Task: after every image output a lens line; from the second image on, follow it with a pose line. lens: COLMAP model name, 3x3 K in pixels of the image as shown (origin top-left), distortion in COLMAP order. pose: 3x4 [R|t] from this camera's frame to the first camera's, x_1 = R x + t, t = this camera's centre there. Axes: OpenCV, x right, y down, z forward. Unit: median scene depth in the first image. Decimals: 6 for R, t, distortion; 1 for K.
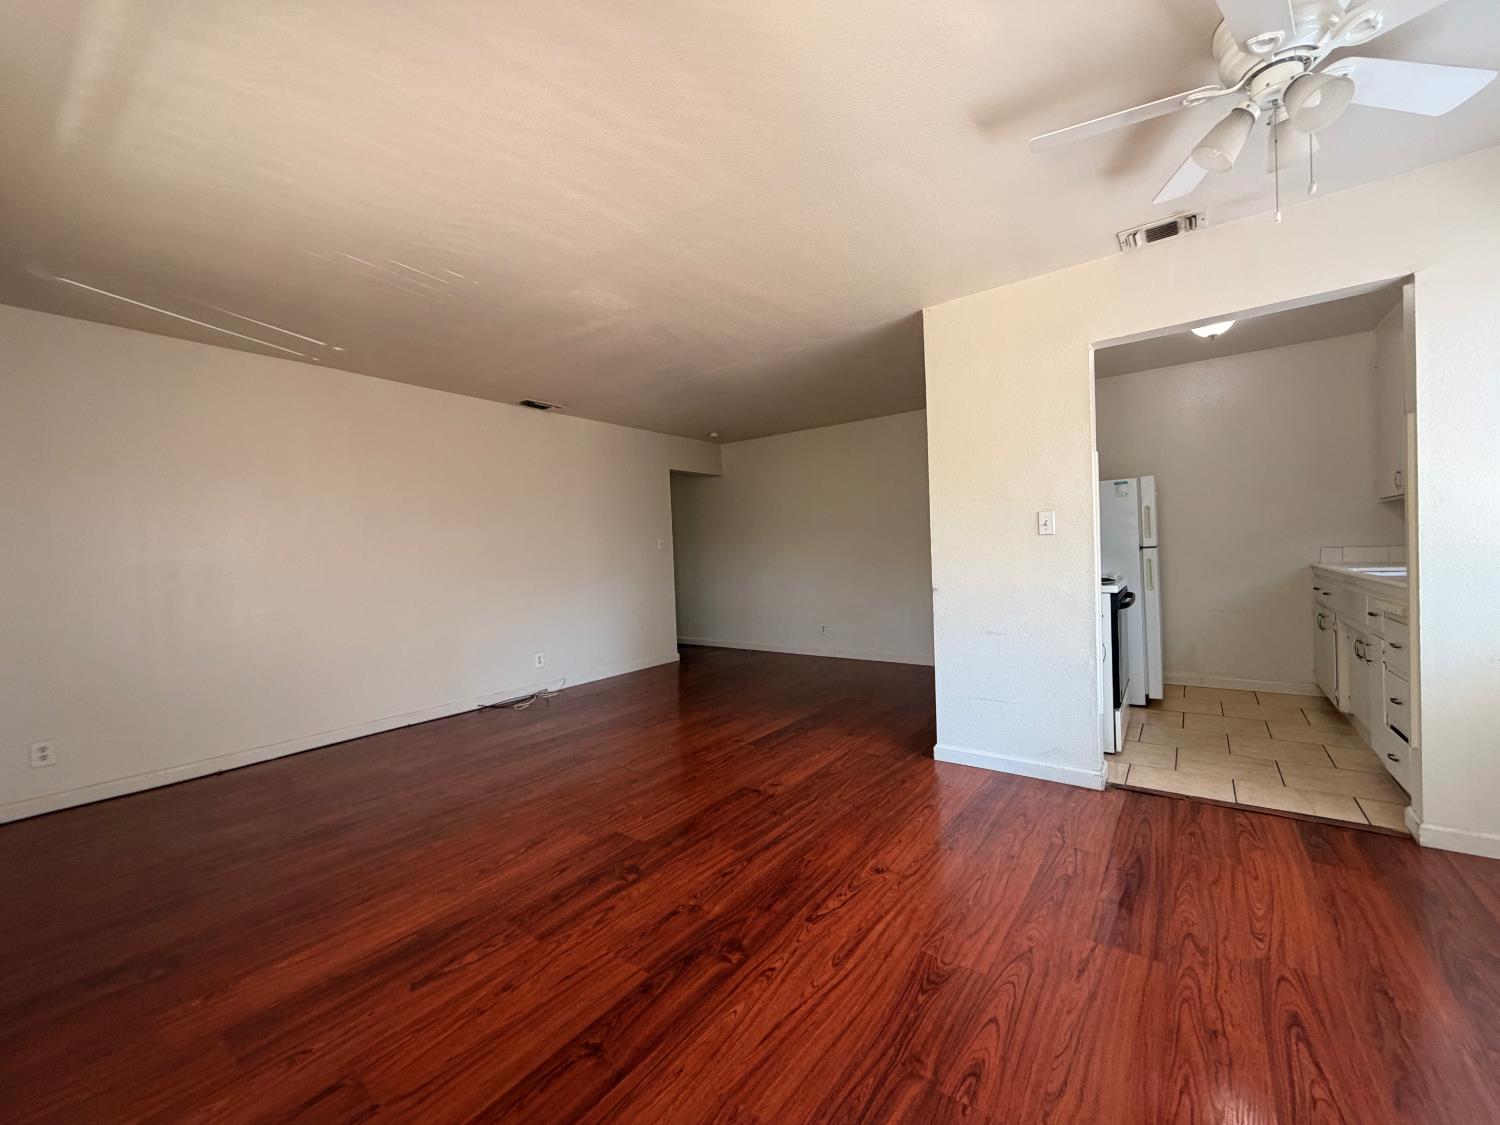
lens RADIAL K [[596.9, 0, 747.3], [0, 596.9, 558.3], [0, 0, 1]] dist [-0.001316, -0.000007]
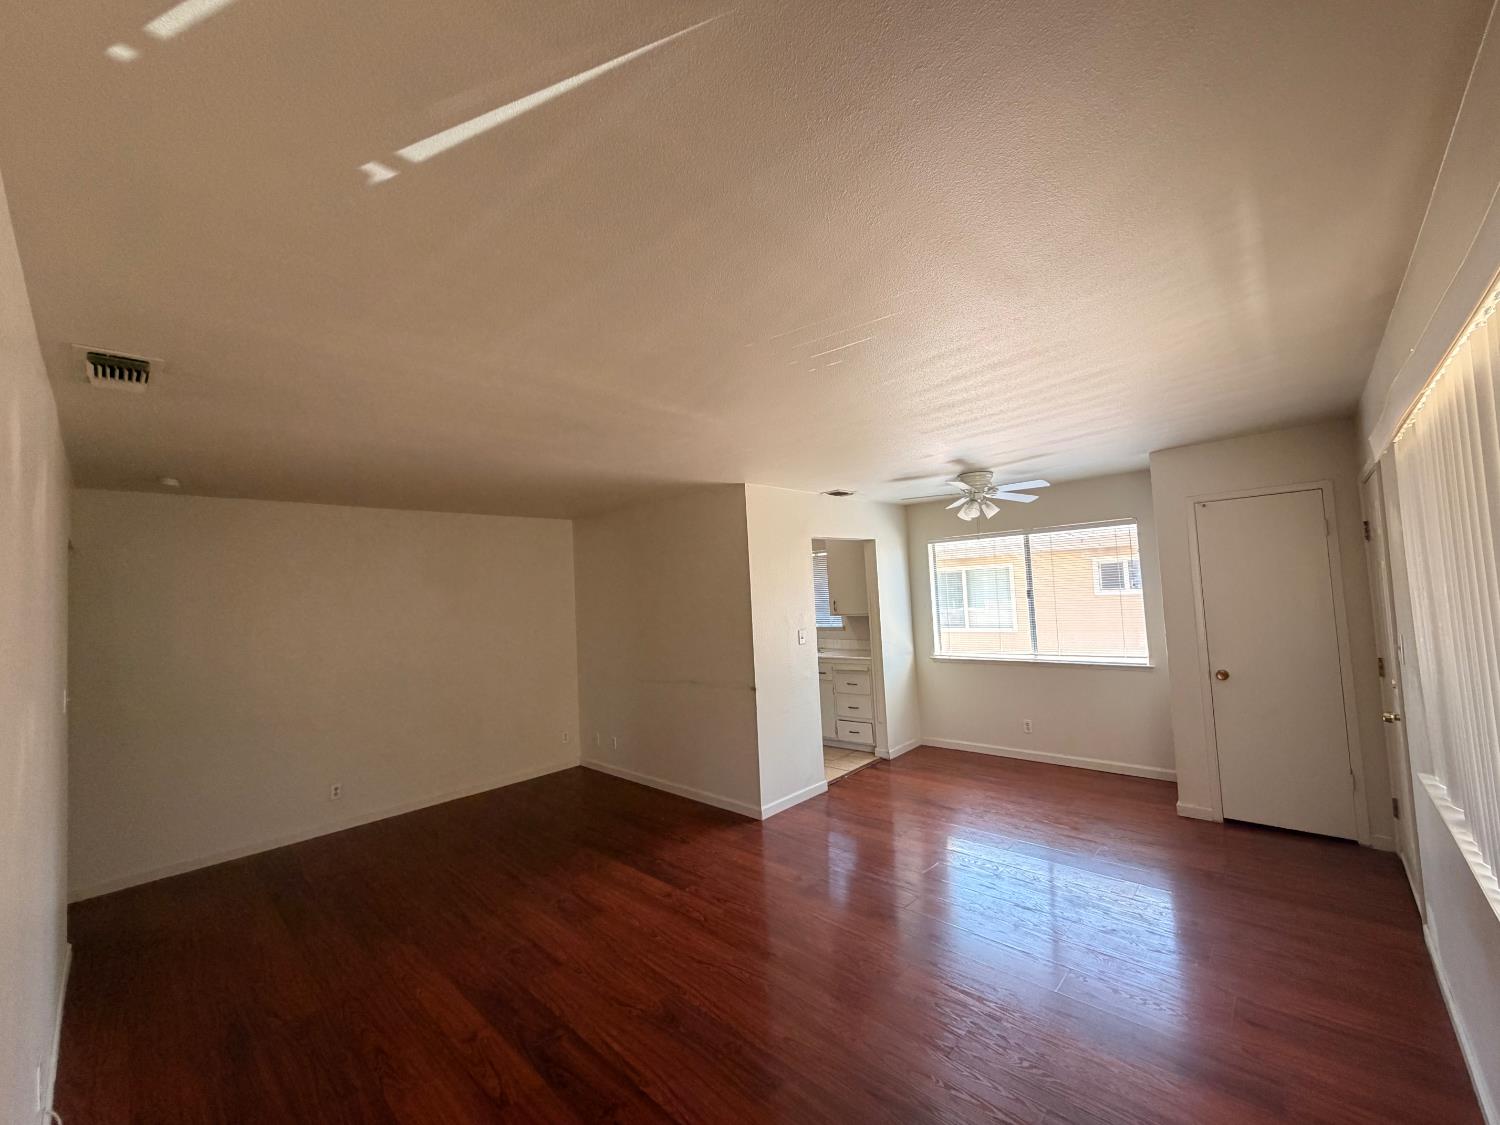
lens RADIAL K [[596.9, 0, 747.3], [0, 596.9, 558.3], [0, 0, 1]] dist [-0.001316, -0.000007]
pose [[0.108115, 0.094919, 0.989597, -1.274101], [0.060276, 0.992974, -0.101828, -0.126133], [-0.992309, 0.070658, 0.101634, 1.046970]]
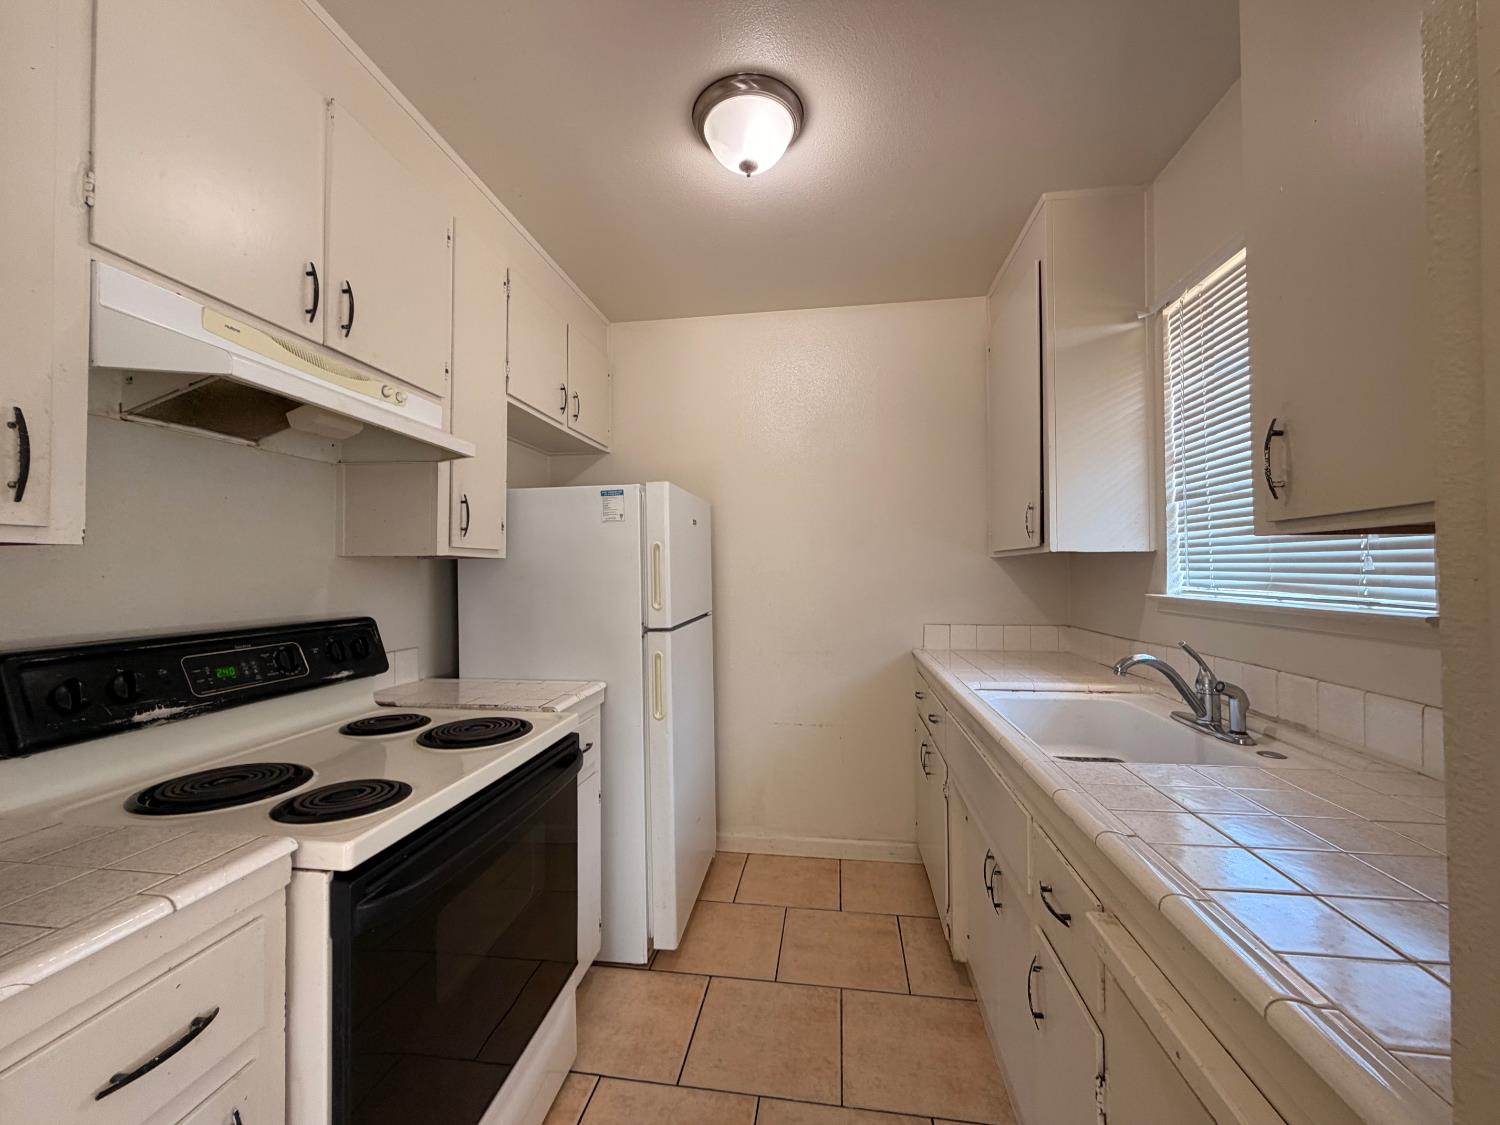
lens RADIAL K [[596.9, 0, 747.3], [0, 596.9, 558.3], [0, 0, 1]] dist [-0.001316, -0.000007]
pose [[0.877003, 0.043984, 0.478467, 0.498182], [-0.021955, 0.998430, -0.051540, -0.051964], [-0.479982, 0.034696, 0.876592, 0.537526]]
